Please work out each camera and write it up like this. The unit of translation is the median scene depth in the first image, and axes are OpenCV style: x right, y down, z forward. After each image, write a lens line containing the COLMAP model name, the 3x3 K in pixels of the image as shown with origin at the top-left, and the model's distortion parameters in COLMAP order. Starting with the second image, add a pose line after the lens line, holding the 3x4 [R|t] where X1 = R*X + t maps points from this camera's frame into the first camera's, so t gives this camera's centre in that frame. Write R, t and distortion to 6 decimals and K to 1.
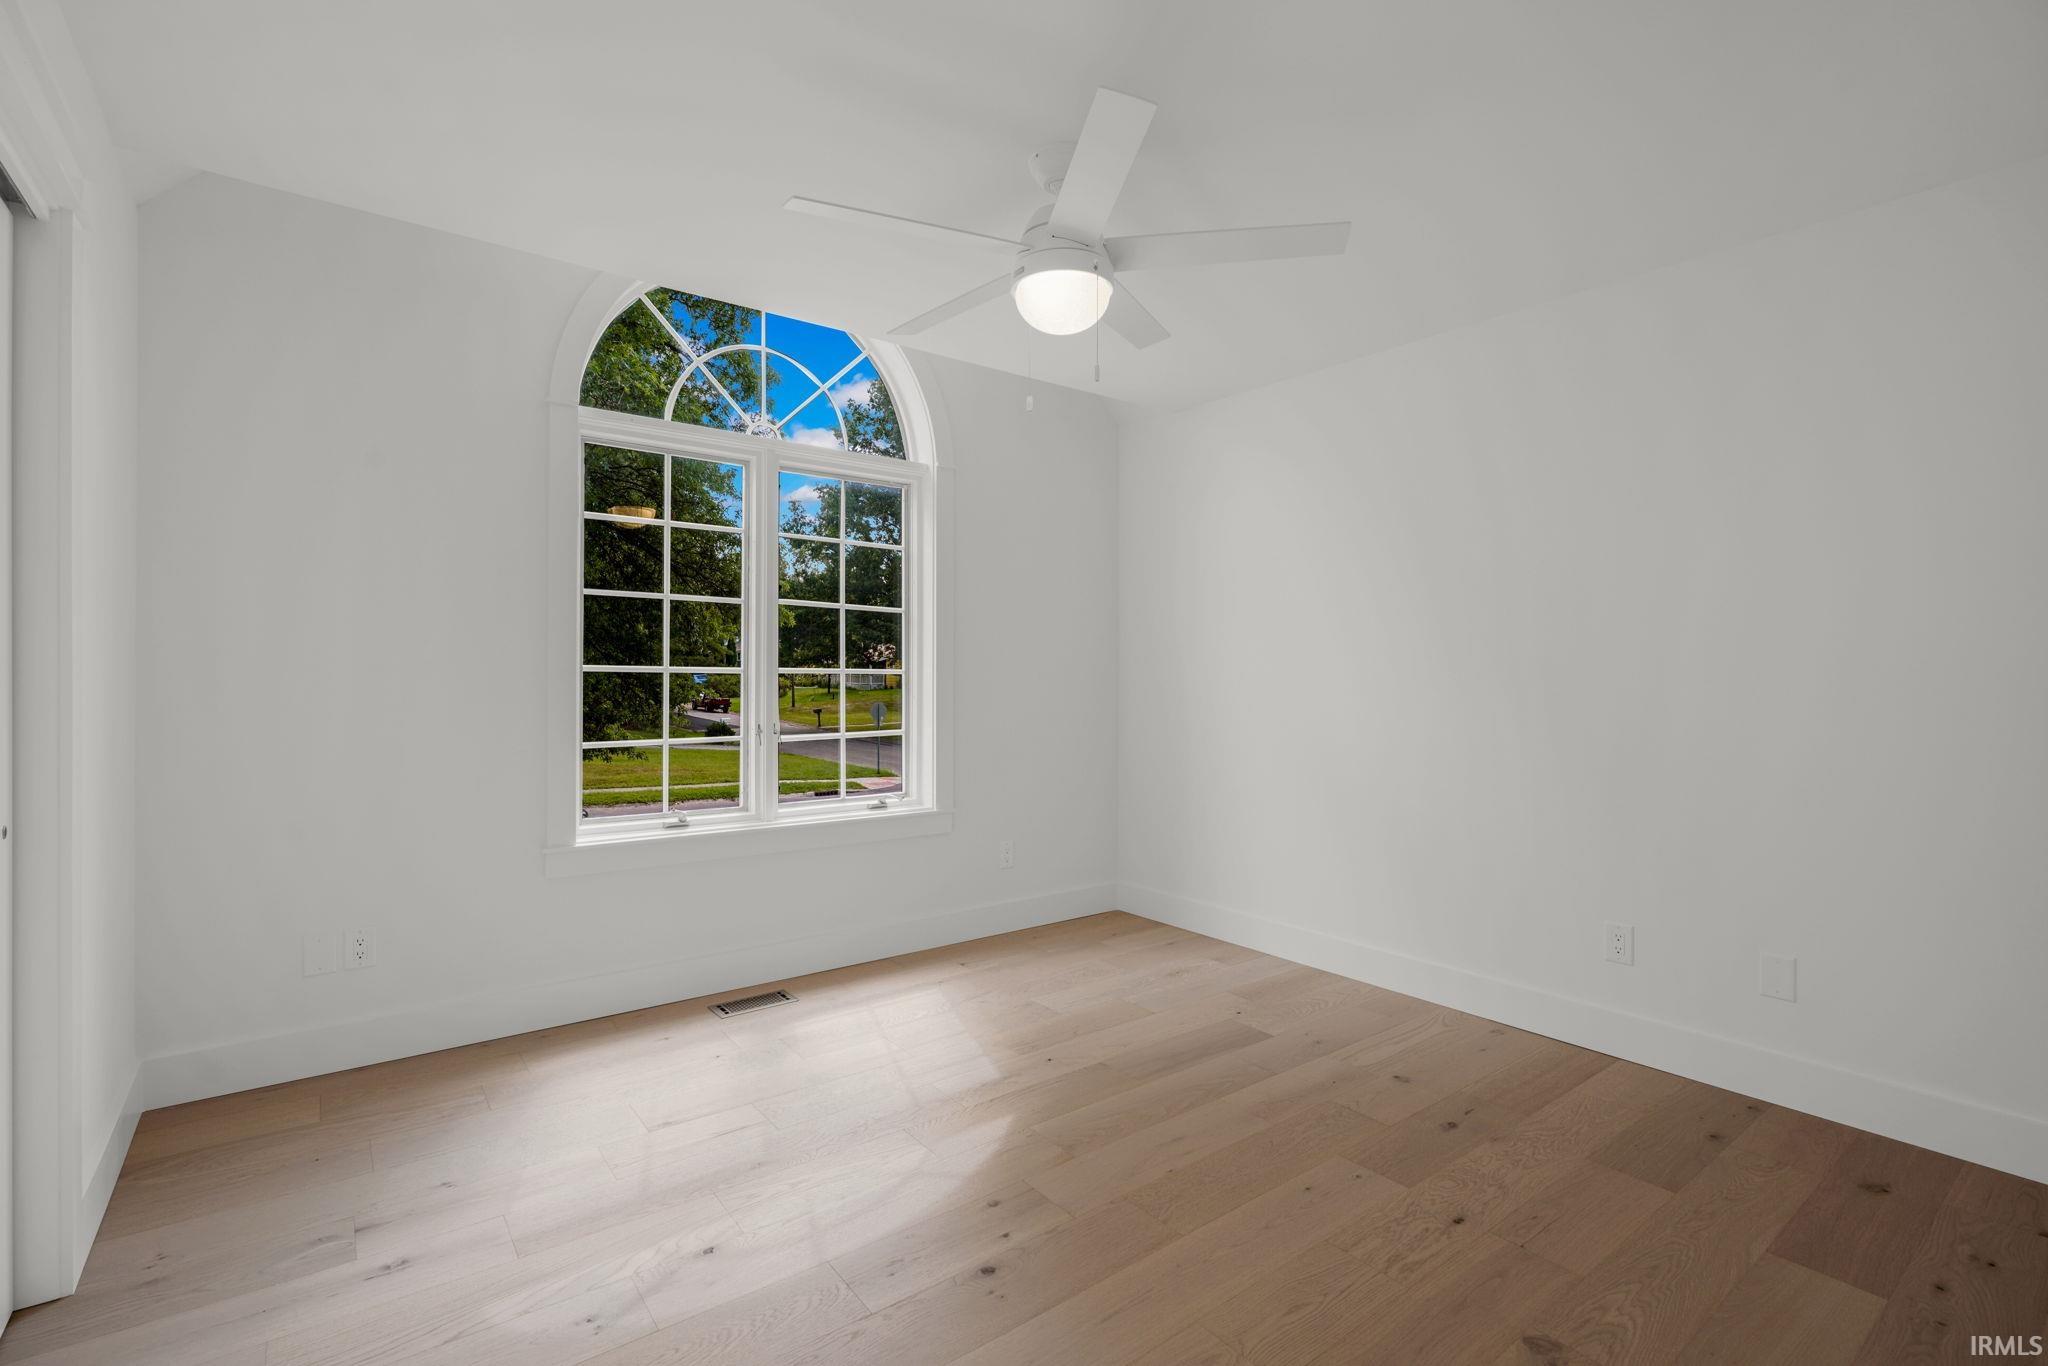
lens RADIAL K [[932.9, 0, 1007.2], [0, 932.9, 691.8], [0, 0, 1]] dist [-0.002783, 0.000198]
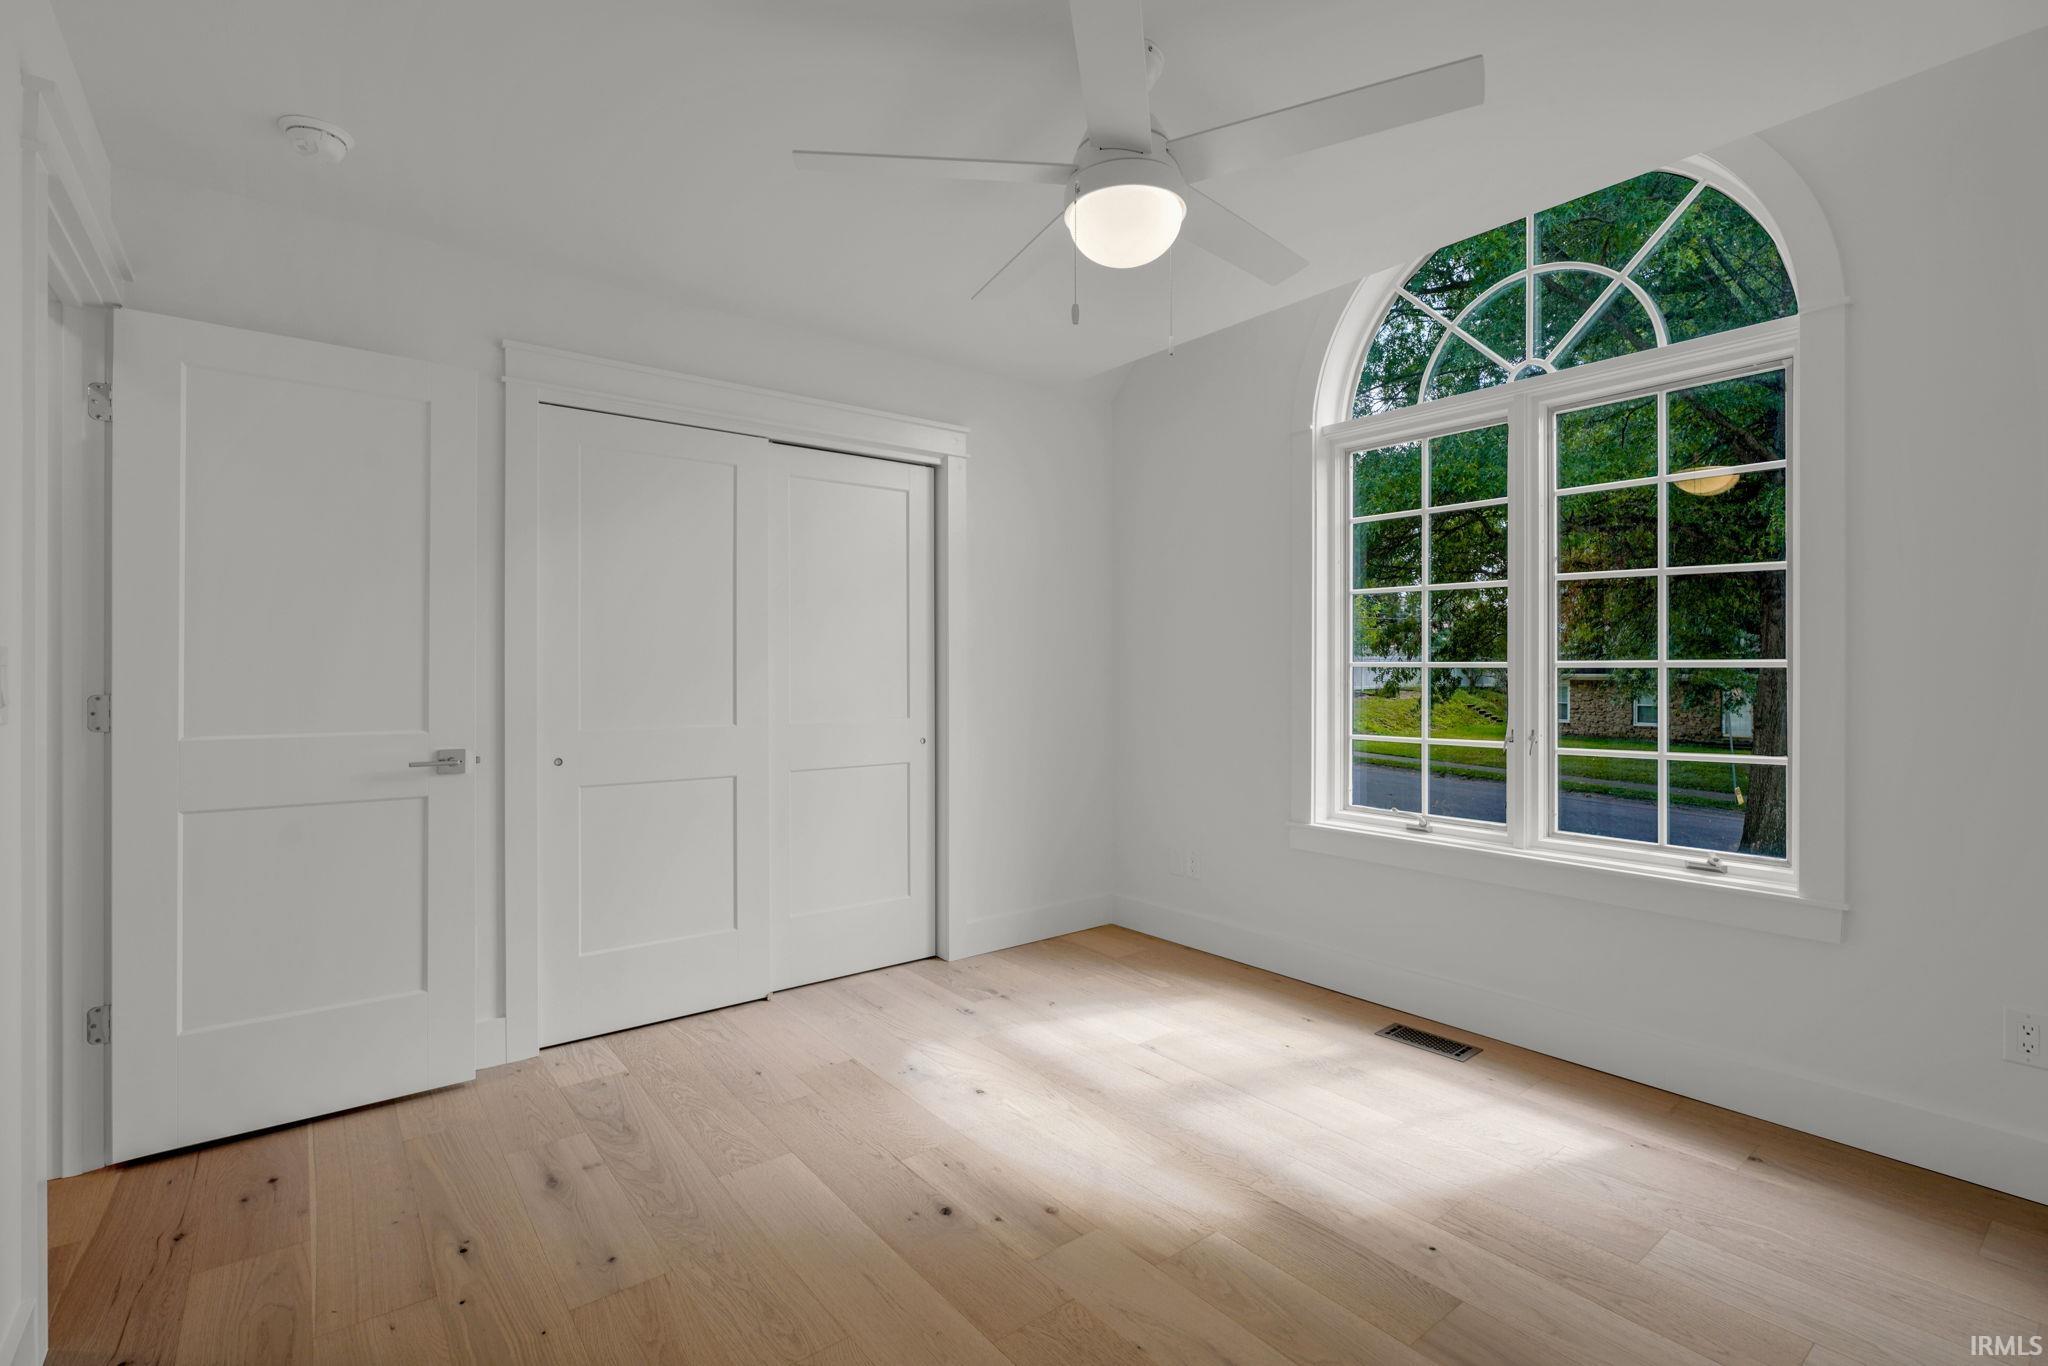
lens RADIAL K [[932.9, 0, 1016.2], [0, 932.9, 672.9], [0, 0, 1]] dist [-0.002783, 0.000198]
pose [[0.005971, -0.003451, -0.999976, 0.609411], [-0.015120, 0.999879, -0.003541, -0.005825], [0.999868, 0.015141, 0.005918, 0.601432]]
